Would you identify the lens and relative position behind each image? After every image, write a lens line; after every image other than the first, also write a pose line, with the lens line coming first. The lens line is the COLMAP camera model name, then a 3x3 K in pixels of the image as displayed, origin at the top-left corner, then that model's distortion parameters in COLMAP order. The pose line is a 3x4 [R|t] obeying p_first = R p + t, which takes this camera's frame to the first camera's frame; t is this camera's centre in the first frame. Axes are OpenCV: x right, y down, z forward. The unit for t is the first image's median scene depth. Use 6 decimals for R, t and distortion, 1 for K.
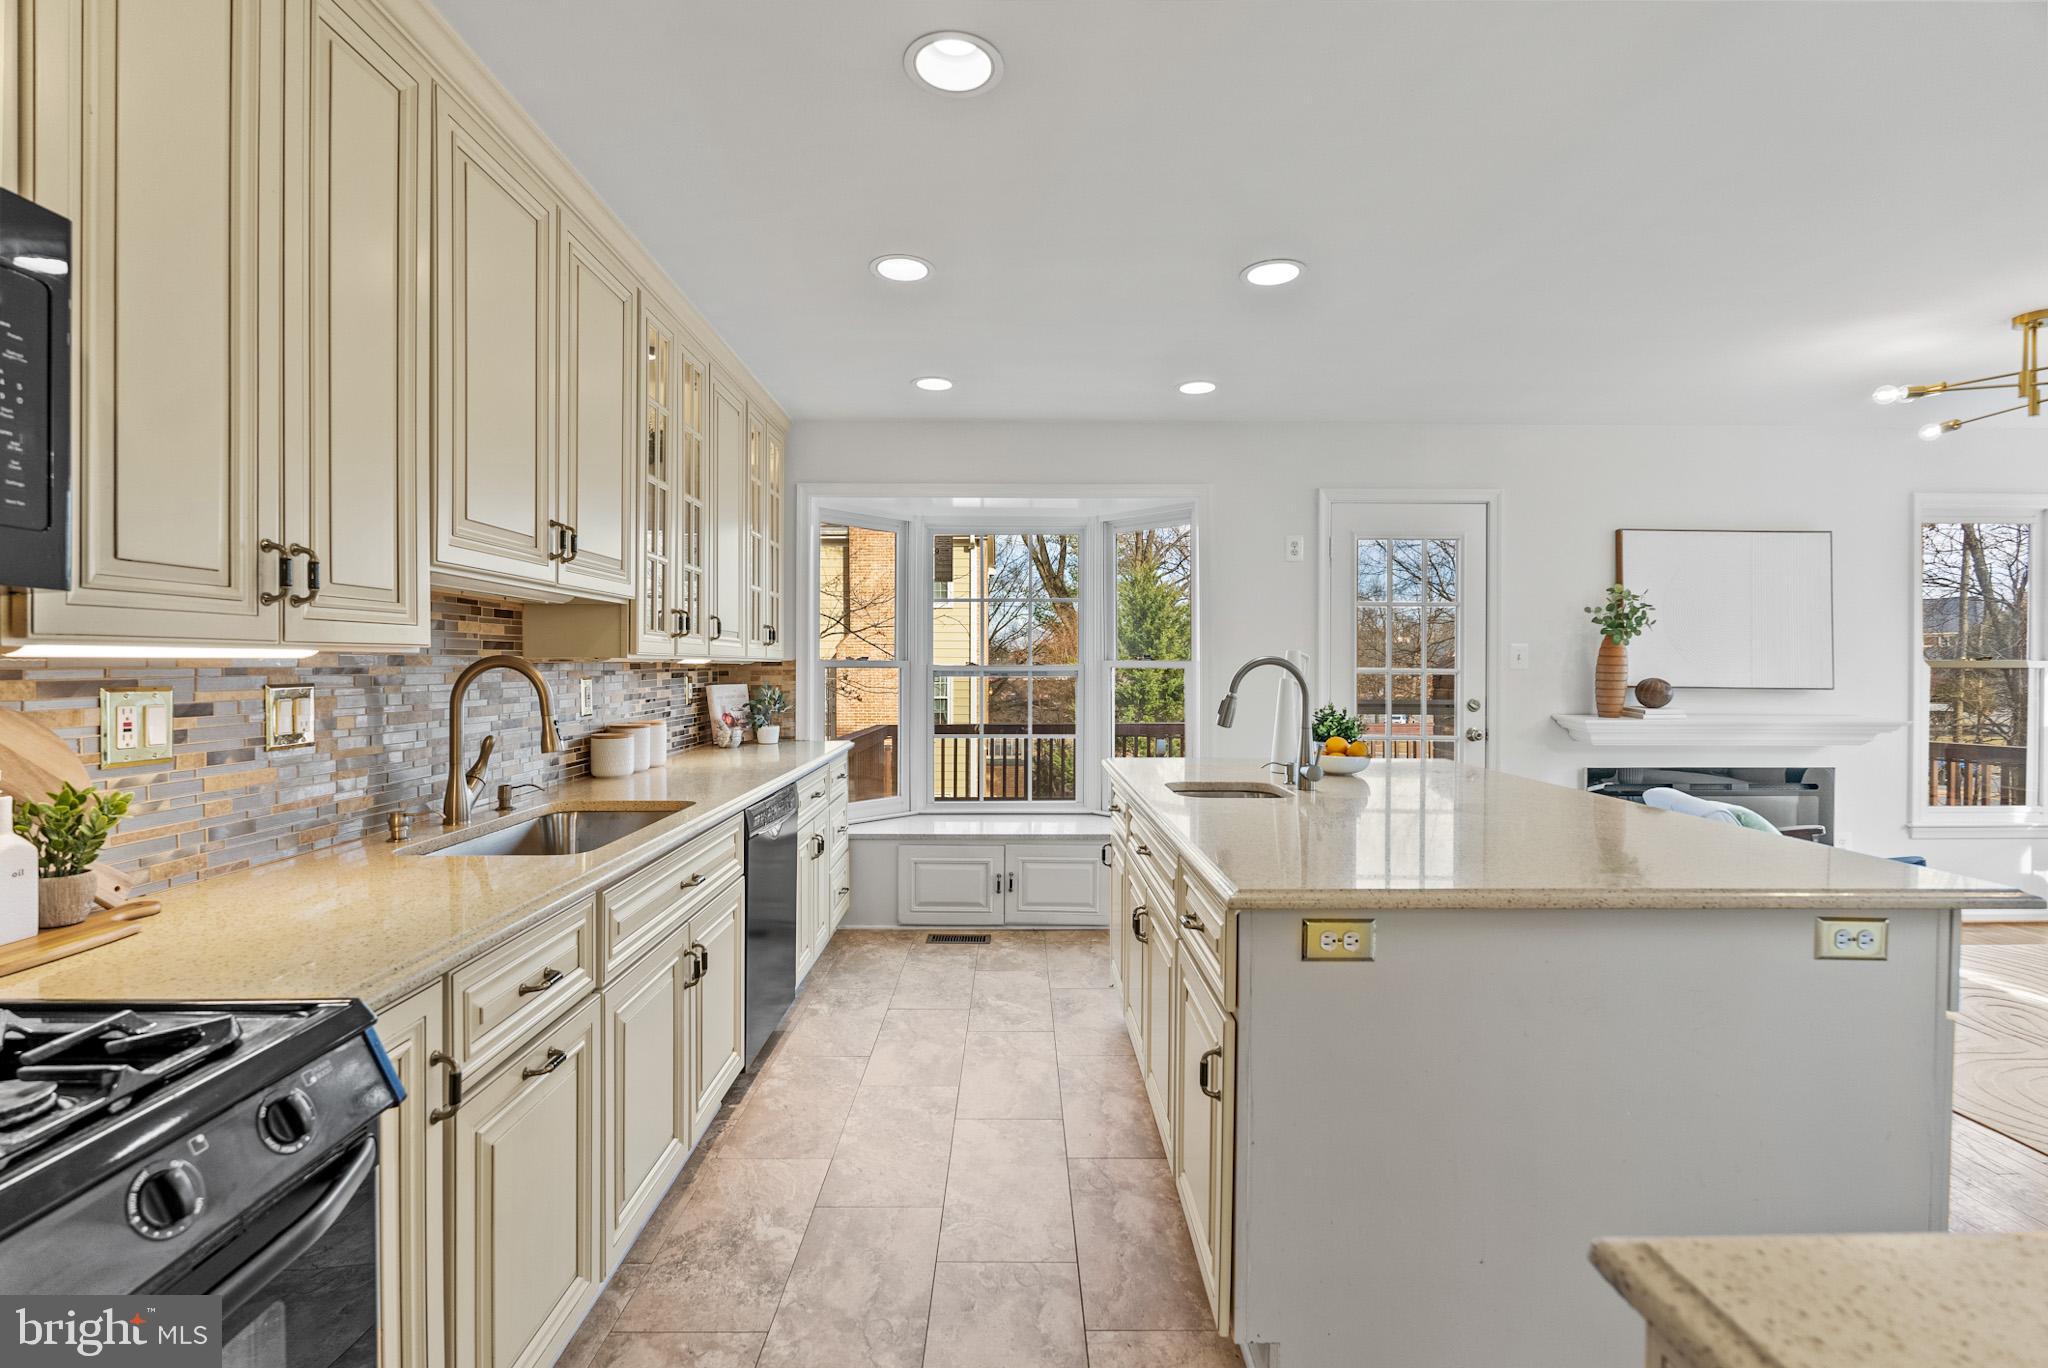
lens RADIAL K [[903.7, 0, 1026.7], [0, 903.7, 676.9], [0, 0, 1]] dist [-0.002326, 0.000185]
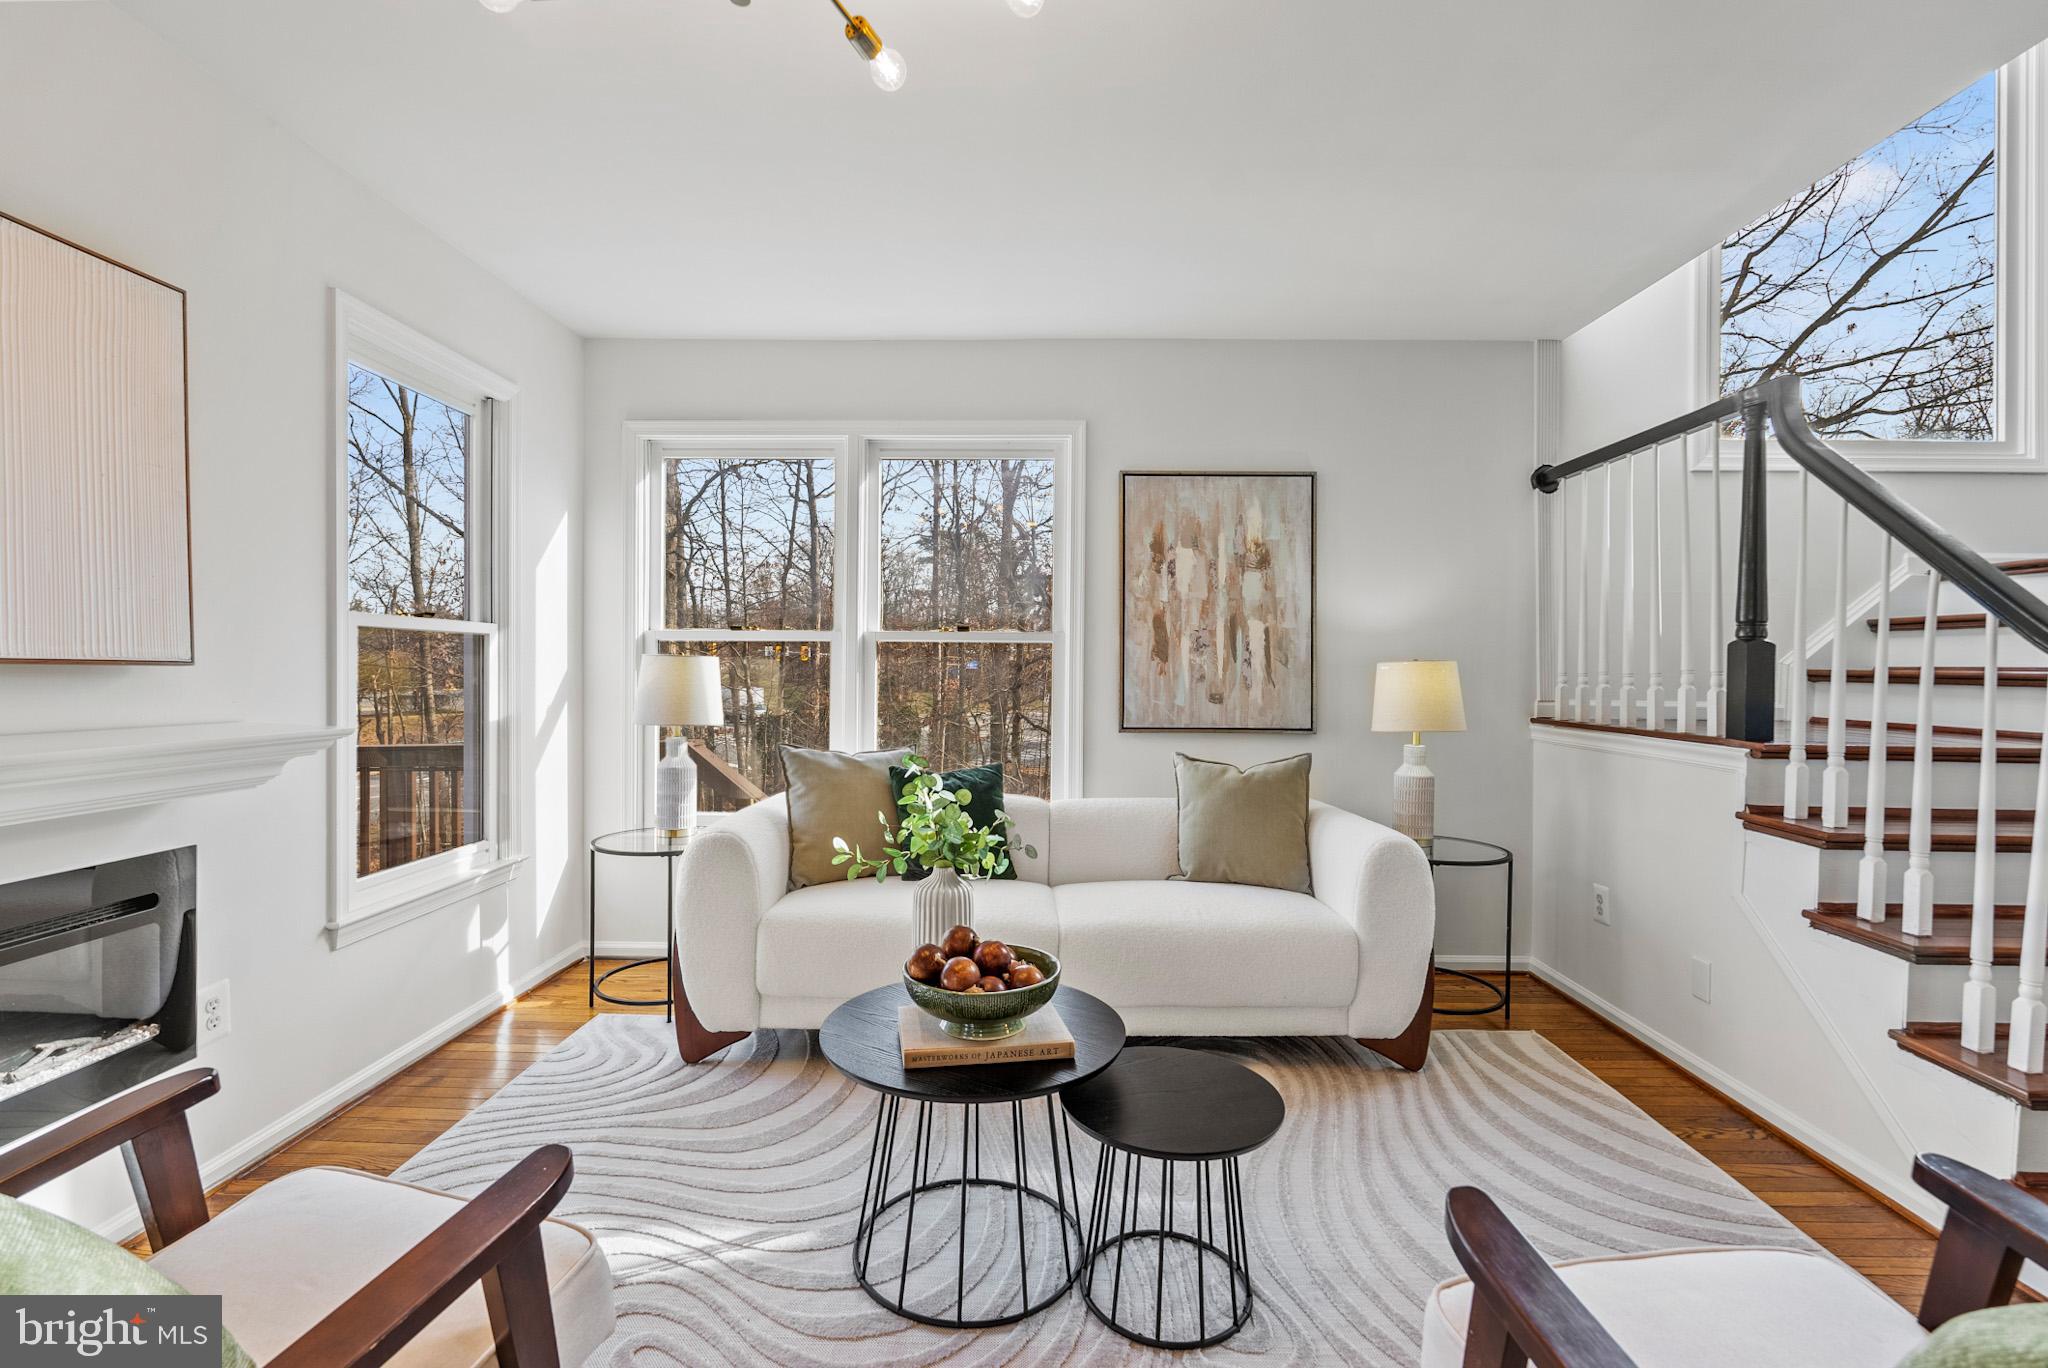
lens RADIAL K [[912.0, 0, 1028.7], [0, 912.0, 663.1], [0, 0, 1]] dist [-0.003761, 0.000148]
pose [[0.037123, 0.001205, 0.999310, 0.497611], [0.007992, 0.999967, -0.001502, 0.017863], [-0.999279, 0.008043, 0.037112, 0.610715]]
